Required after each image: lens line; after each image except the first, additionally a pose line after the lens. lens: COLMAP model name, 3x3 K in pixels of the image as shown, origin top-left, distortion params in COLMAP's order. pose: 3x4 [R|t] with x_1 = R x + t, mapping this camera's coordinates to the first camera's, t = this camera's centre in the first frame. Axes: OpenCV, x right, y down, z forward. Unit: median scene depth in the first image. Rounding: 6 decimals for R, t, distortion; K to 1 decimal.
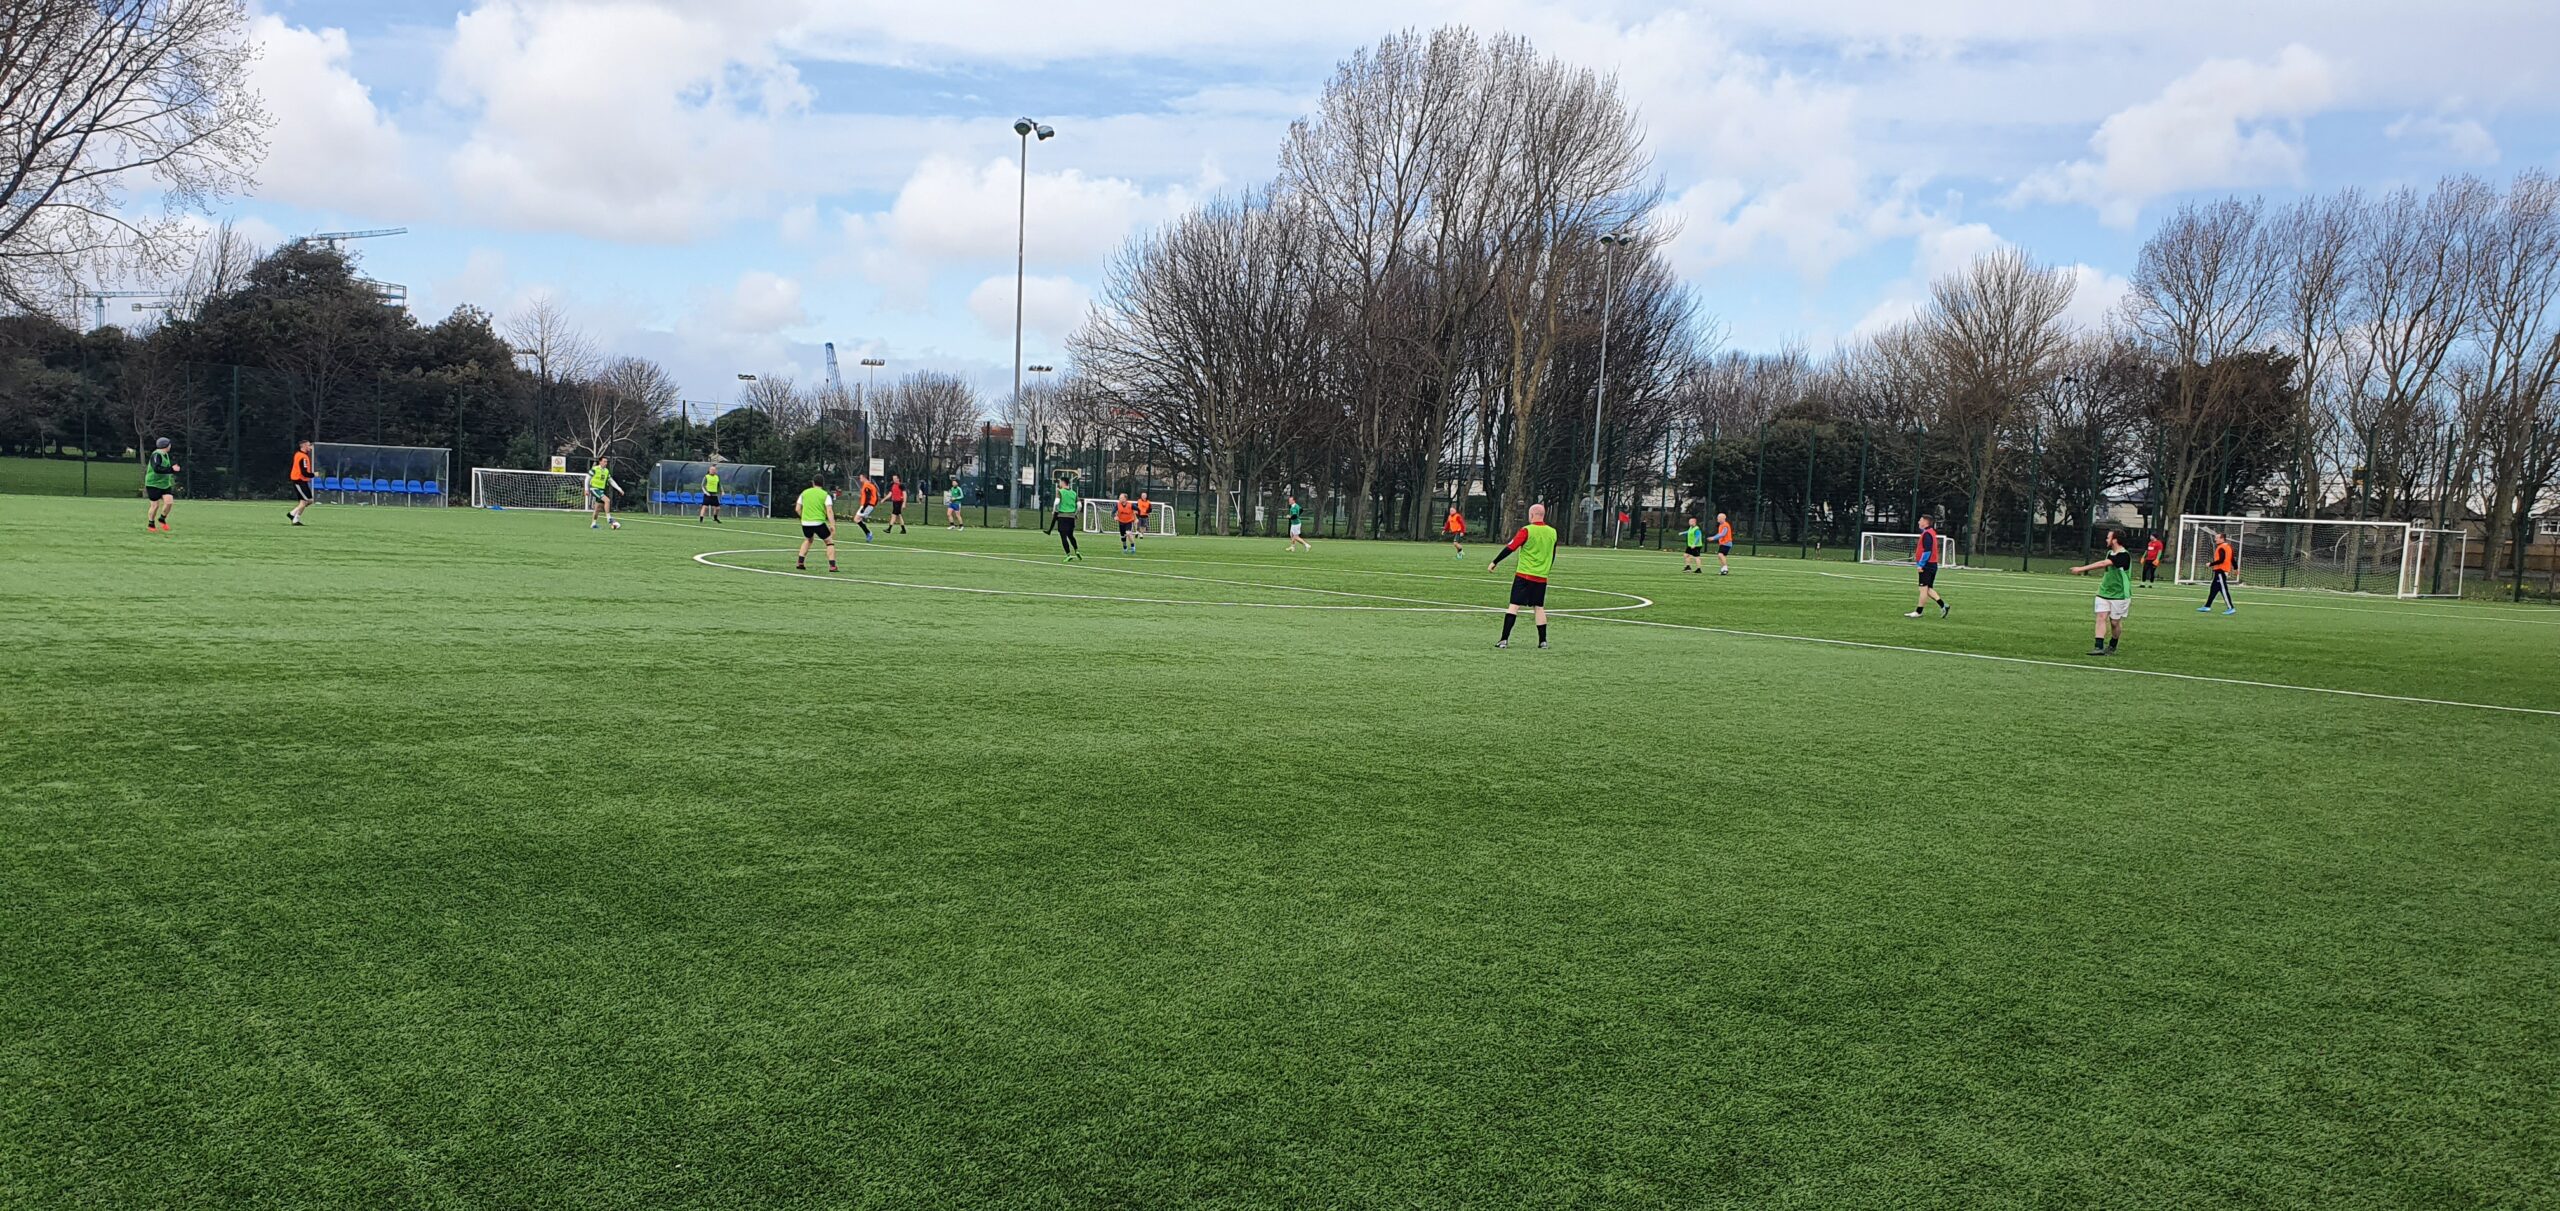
lens RADIAL K [[1772.7, 0, 1280.0], [0, 1772.7, 605.5], [0, 0, 1]] dist [0.033075, -0.001775]
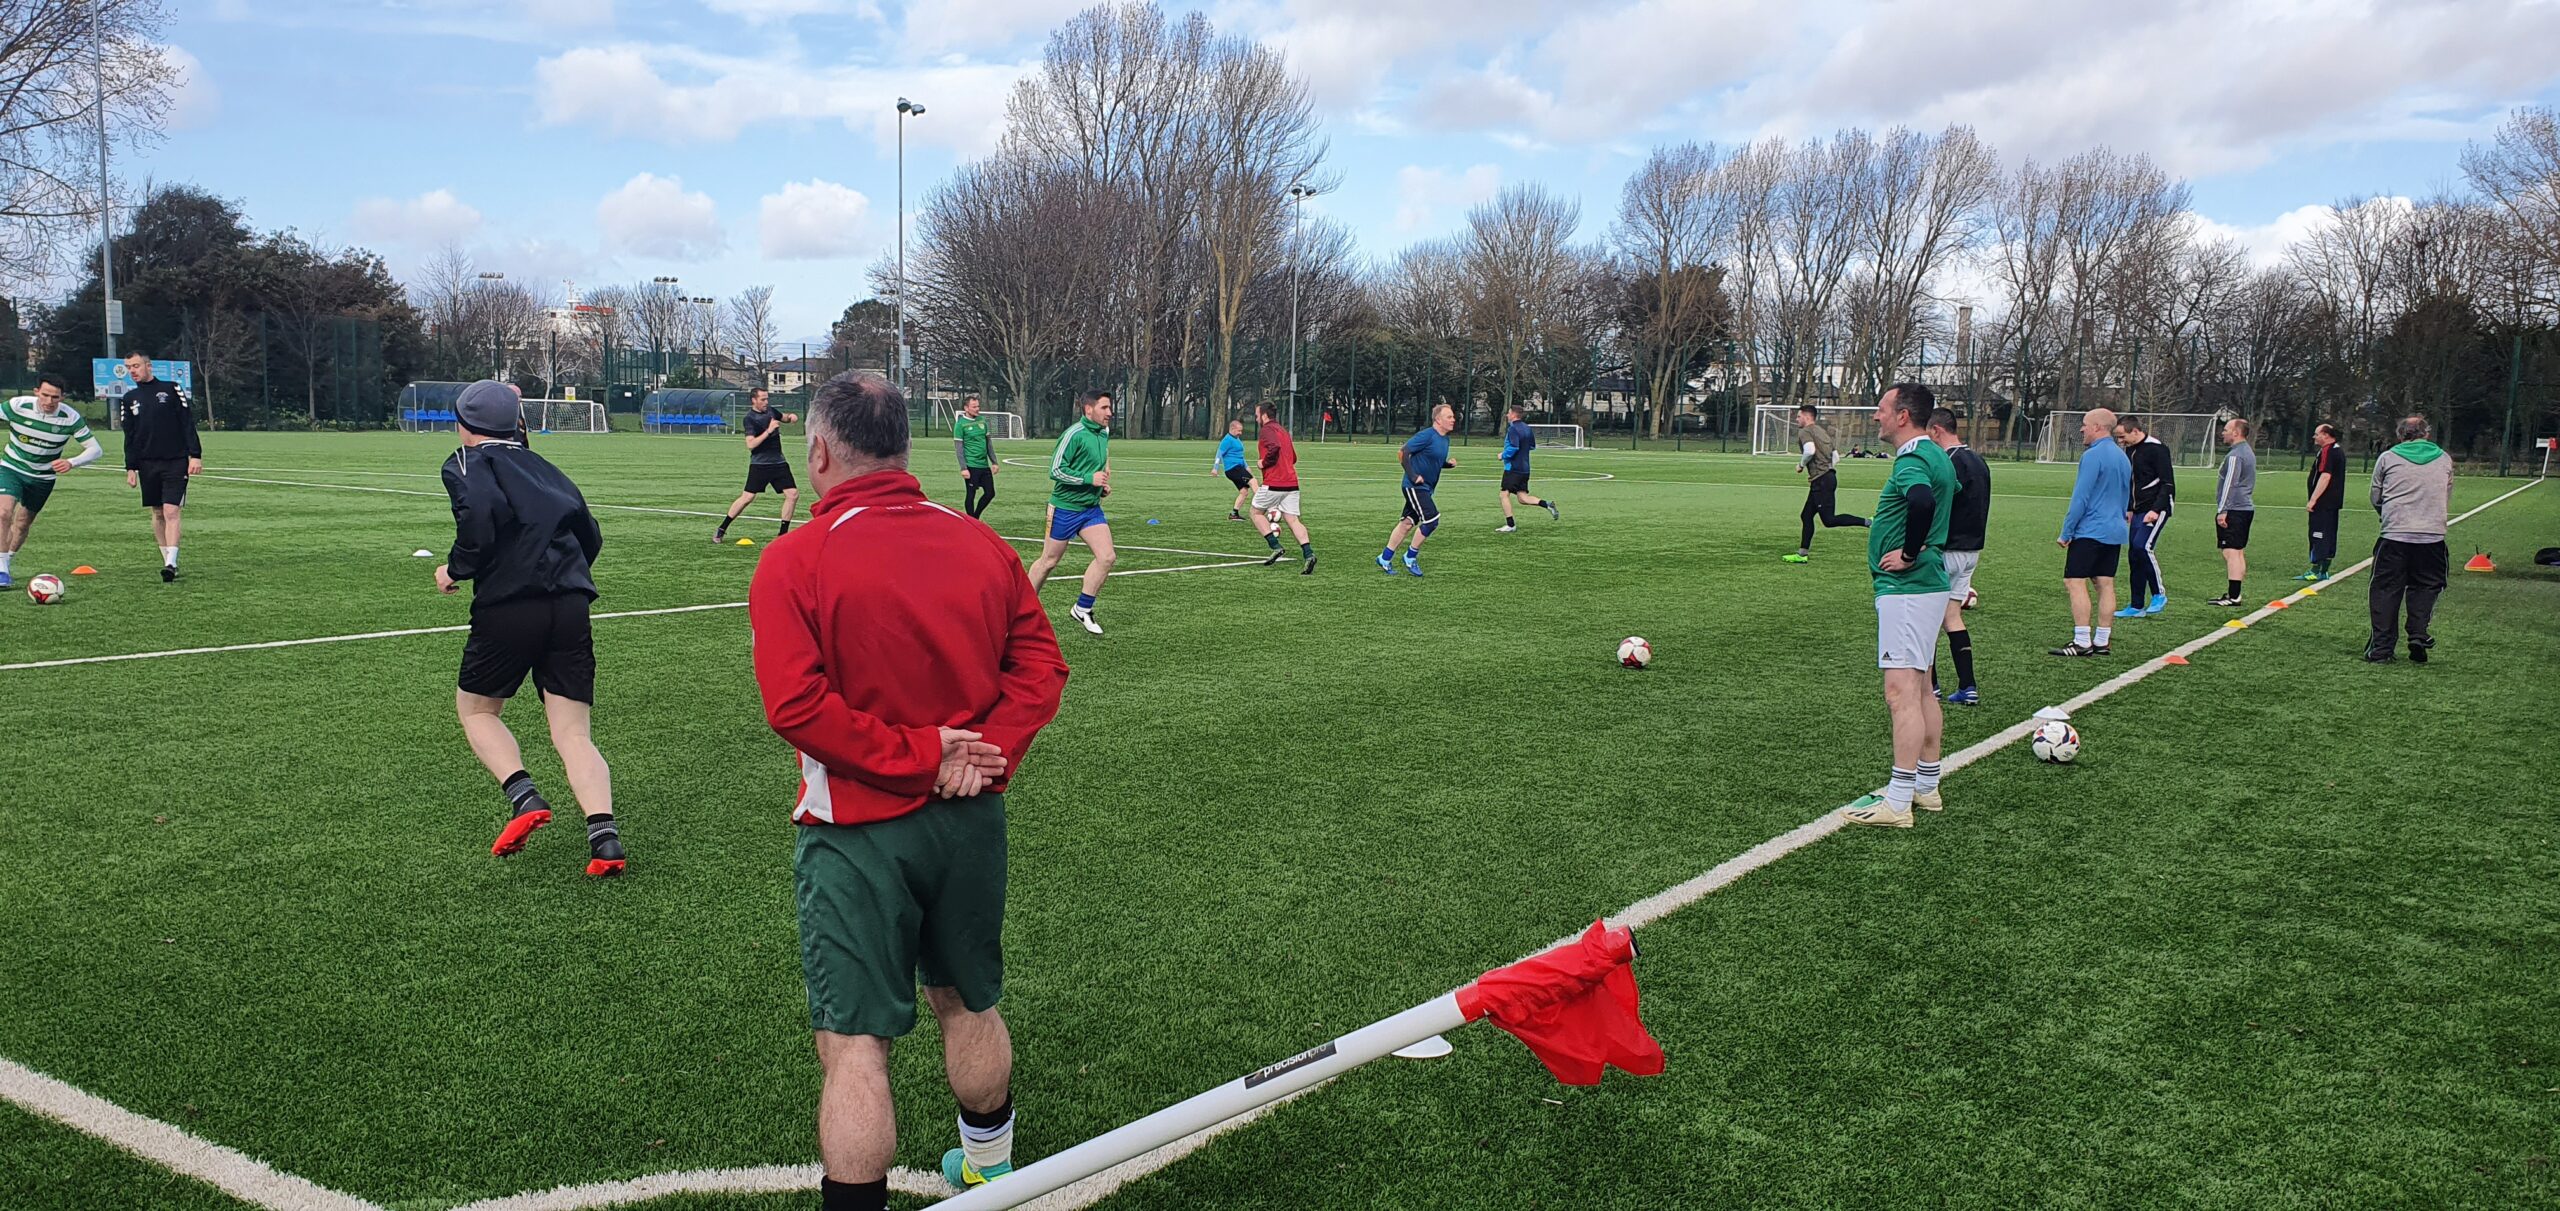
lens RADIAL K [[1772.7, 0, 1280.0], [0, 1772.7, 605.5], [0, 0, 1]] dist [0.033075, -0.001775]
pose [[0.956417, -0.056662, 0.286454, -0.110938], [0.040549, 0.997260, 0.061875, 0.002356], [-0.289175, -0.047563, 0.956094, -0.104466]]
